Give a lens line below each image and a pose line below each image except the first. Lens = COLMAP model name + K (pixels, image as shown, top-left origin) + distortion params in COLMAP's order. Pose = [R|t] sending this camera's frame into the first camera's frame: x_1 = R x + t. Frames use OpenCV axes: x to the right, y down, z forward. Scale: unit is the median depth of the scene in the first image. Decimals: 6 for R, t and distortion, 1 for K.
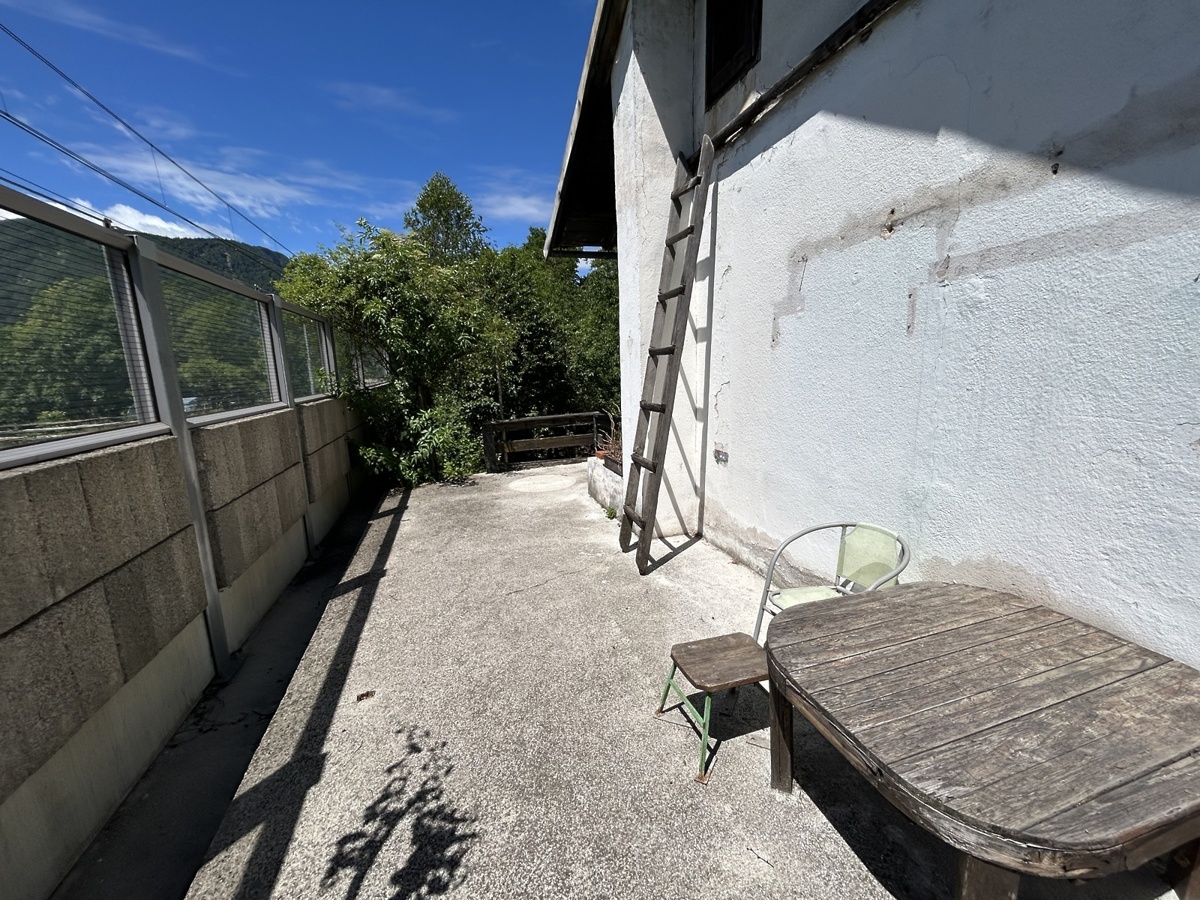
lens RADIAL K [[486.8, 0, 596.7], [0, 486.8, 448.6], [0, 0, 1]] dist [-0.000420, 0.000820]
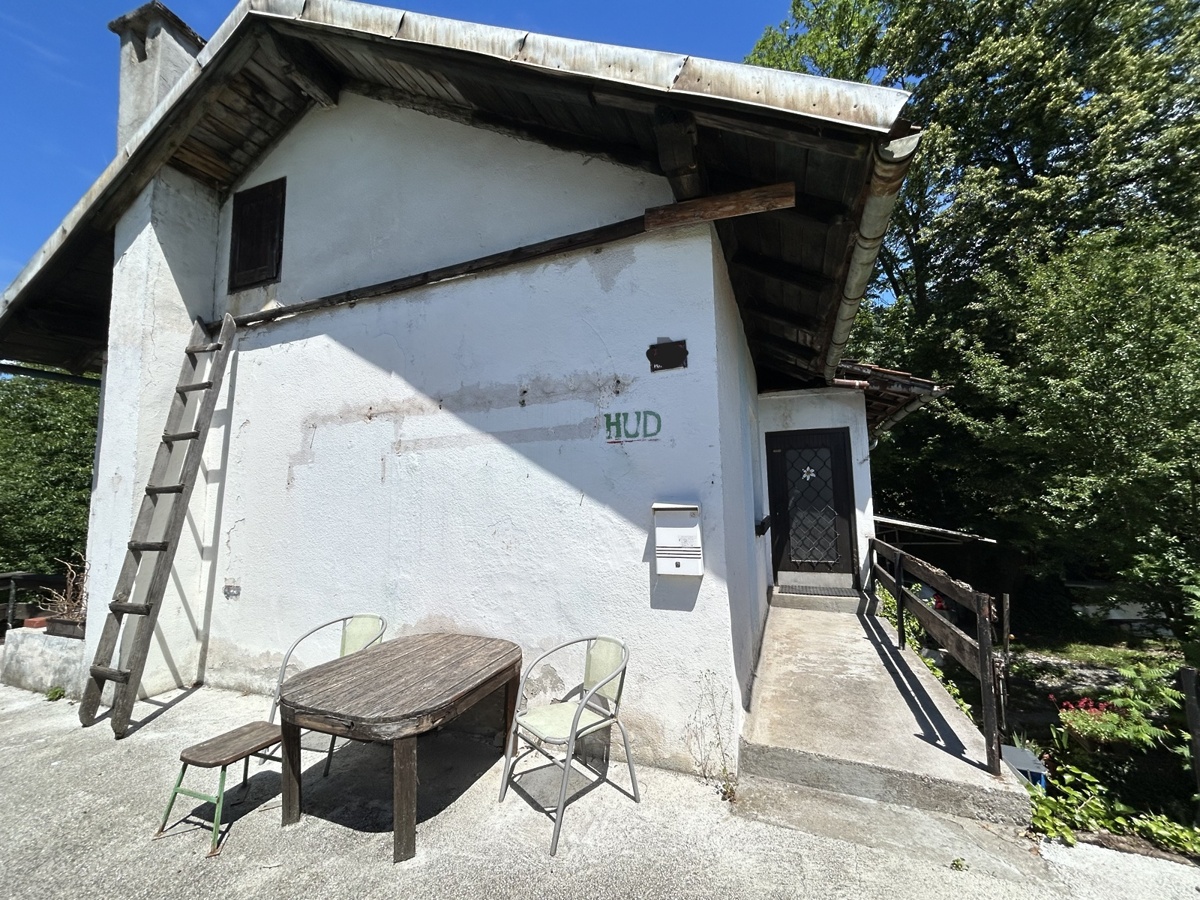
lens RADIAL K [[486.8, 0, 596.7], [0, 486.8, 448.6], [0, 0, 1]] dist [-0.000420, 0.000820]
pose [[0.619881, 0.100714, 0.778205, -0.112595], [0.136799, 0.962672, -0.233555, 0.080104], [-0.772679, 0.251234, 0.582965, -0.318247]]
